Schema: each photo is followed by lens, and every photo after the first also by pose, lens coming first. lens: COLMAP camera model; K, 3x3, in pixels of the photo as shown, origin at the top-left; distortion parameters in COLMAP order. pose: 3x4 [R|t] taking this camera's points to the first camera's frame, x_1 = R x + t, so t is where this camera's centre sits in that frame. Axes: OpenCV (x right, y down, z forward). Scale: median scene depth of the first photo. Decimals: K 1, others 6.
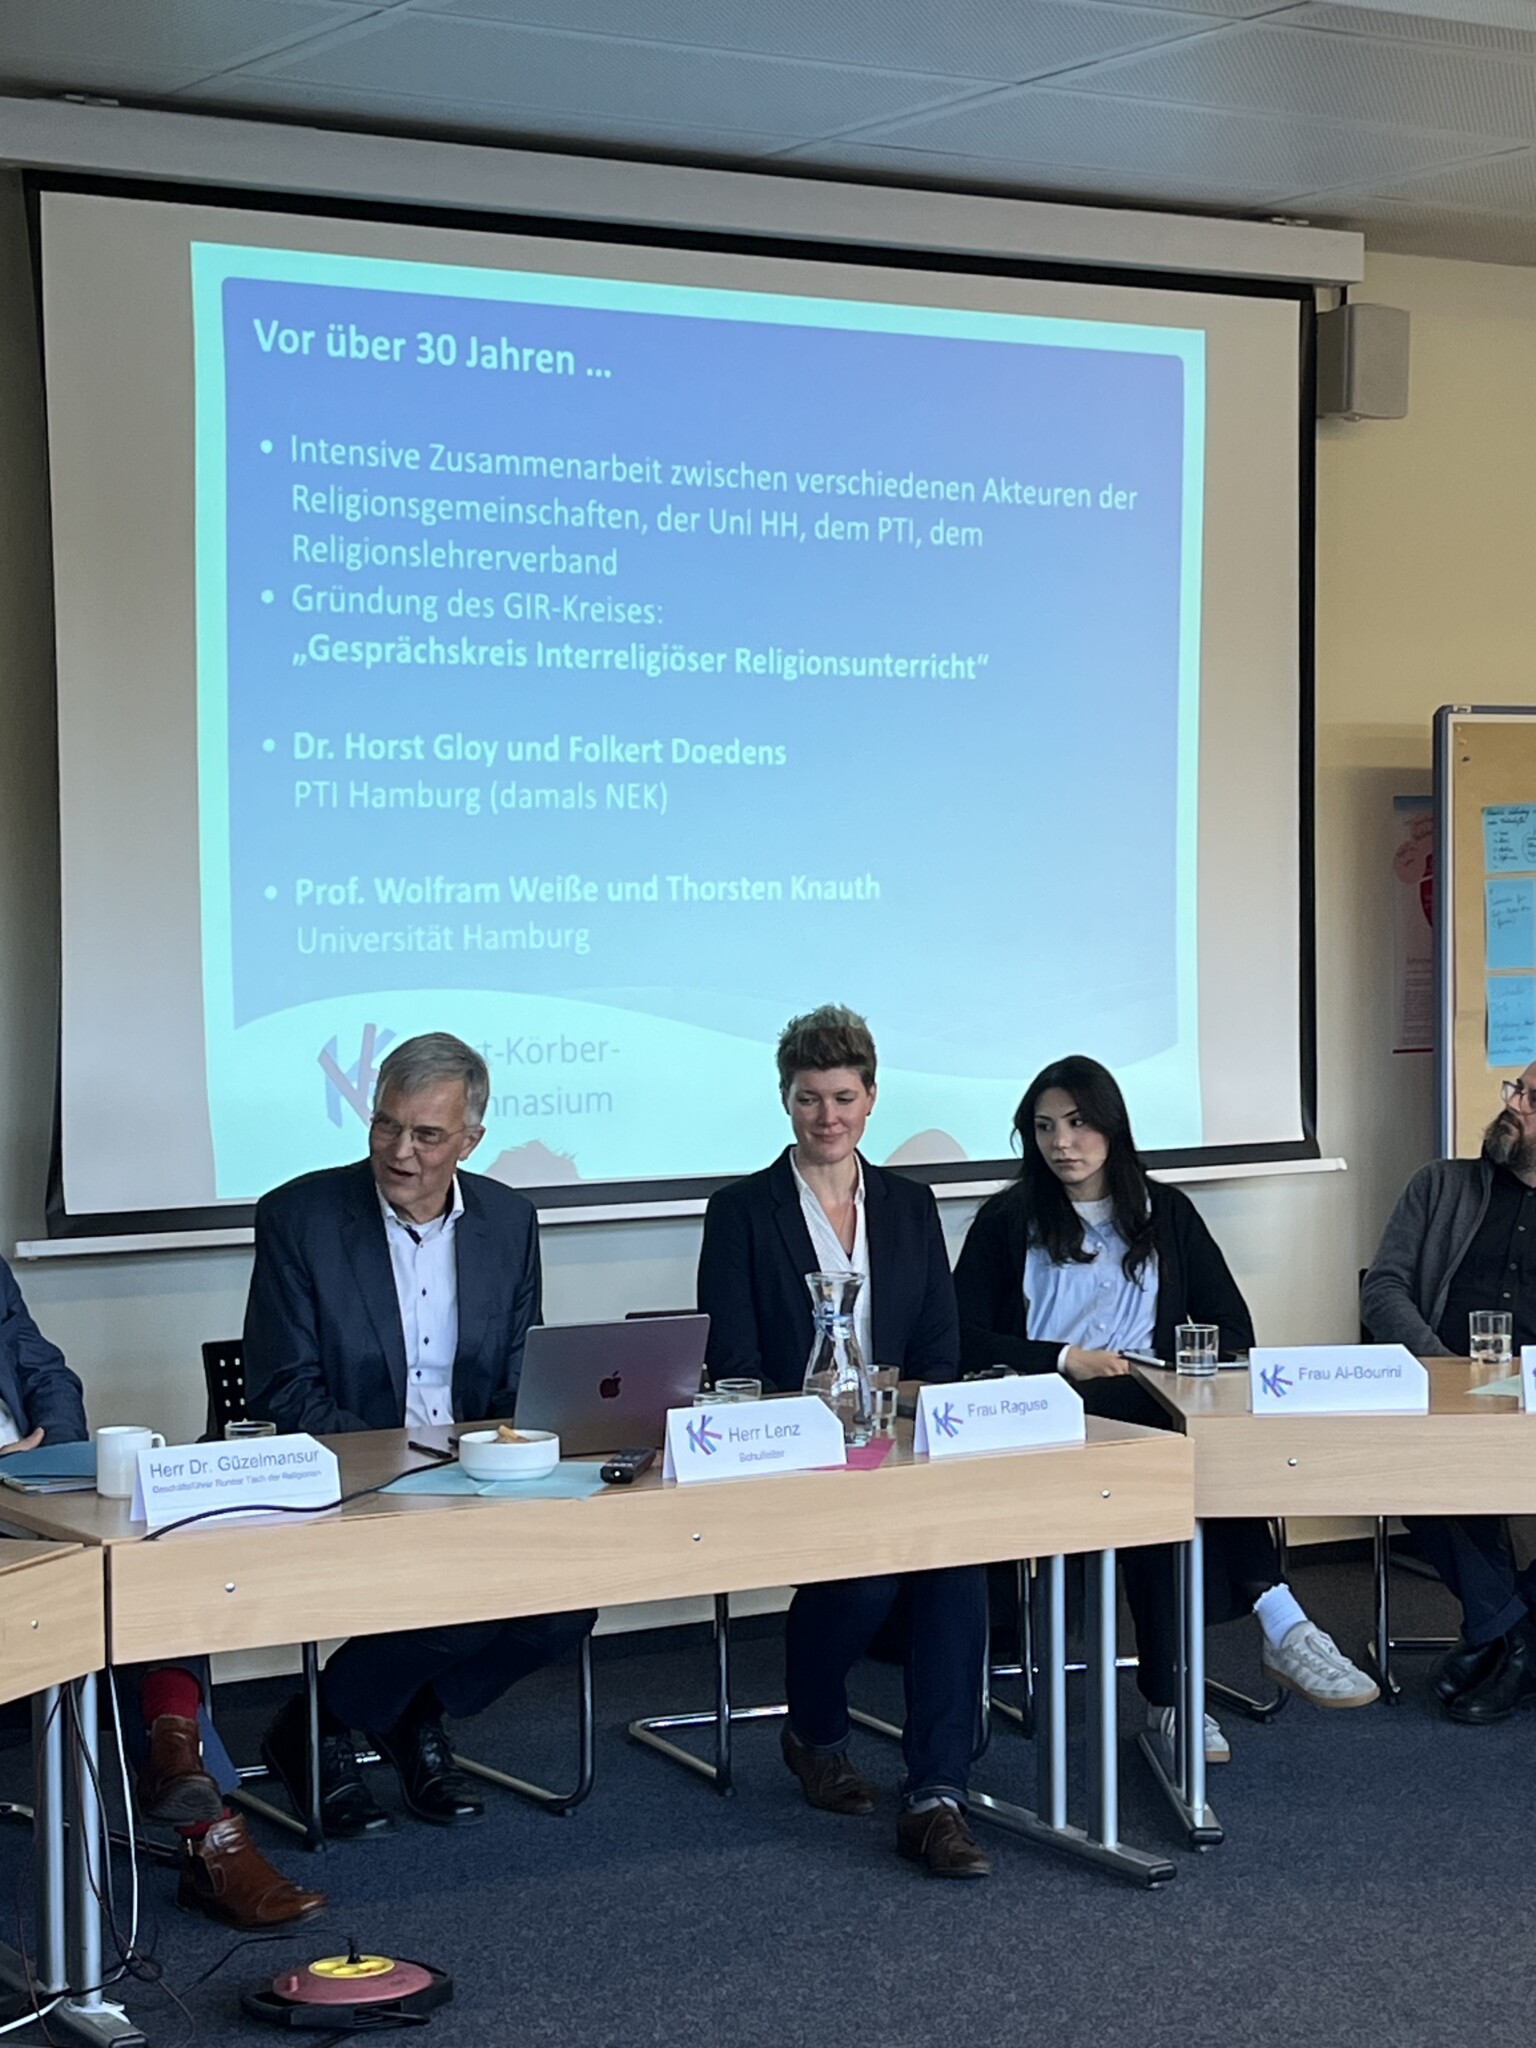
lens RADIAL K [[4055.1, 0, 764.9], [0, 4055.1, 1027.3], [0, 0, 1]] dist [0.185609, 0.000000]
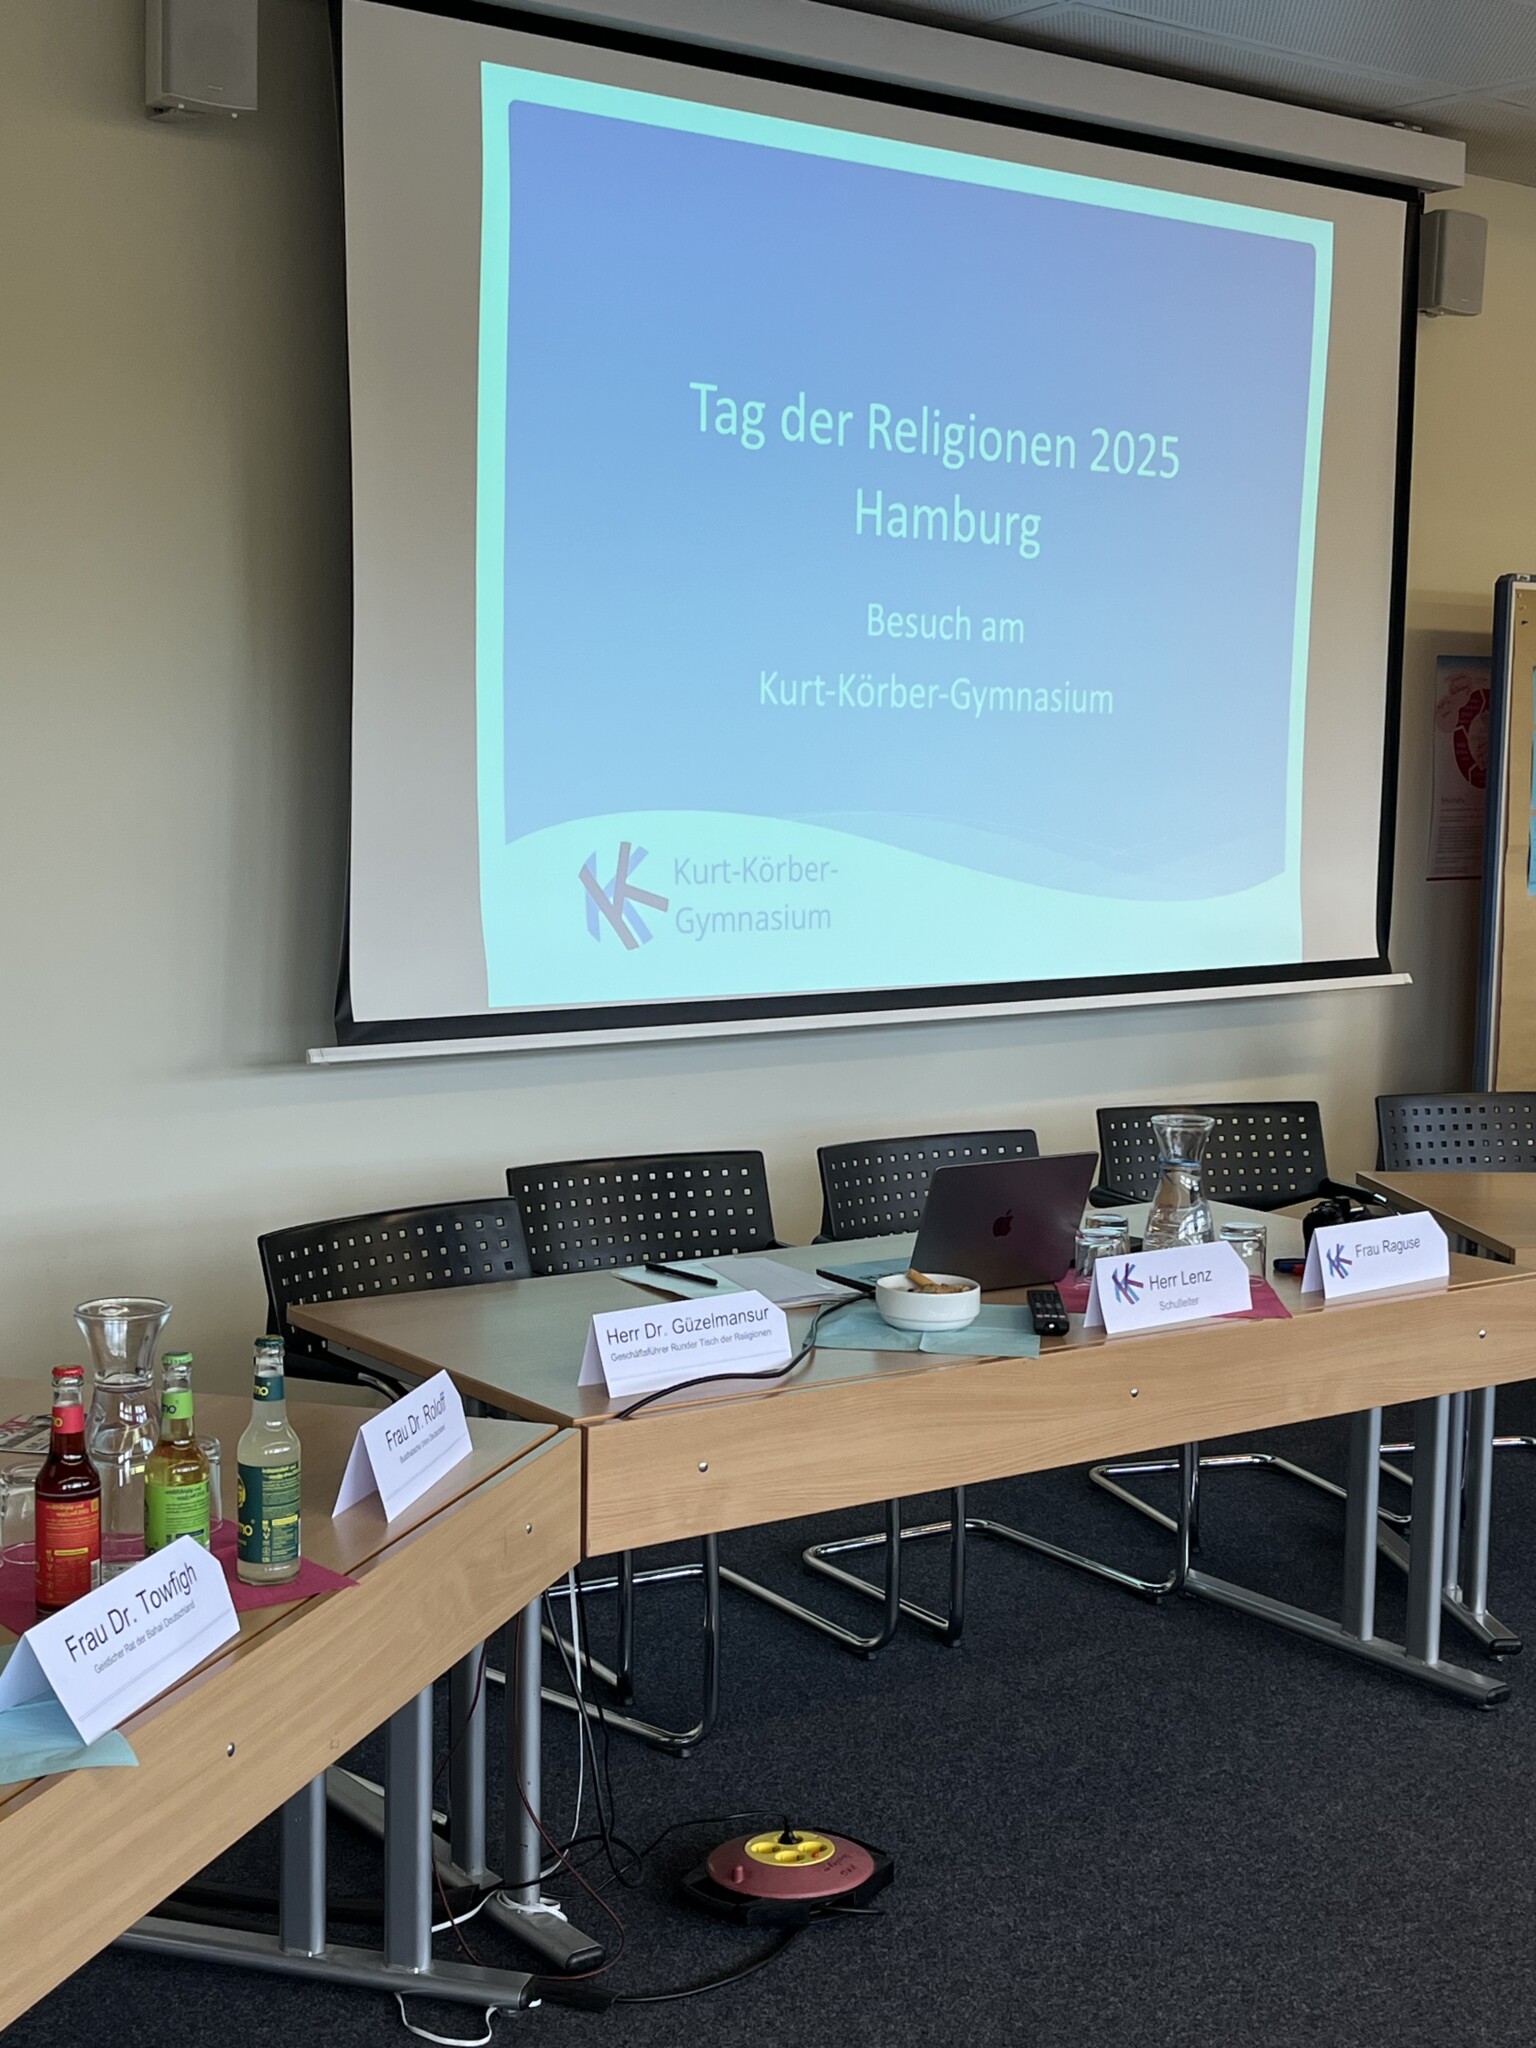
lens RADIAL K [[2762.0, 0, 759.8], [0, 2762.0, 1008.2], [0, 0, 1]] dist [0.109717, 0.000000]
pose [[0.995460, 0.014717, 0.094034, -0.149403], [-0.020525, 0.997920, 0.061102, -0.002620], [-0.092939, -0.062755, 0.993692, 0.327812]]
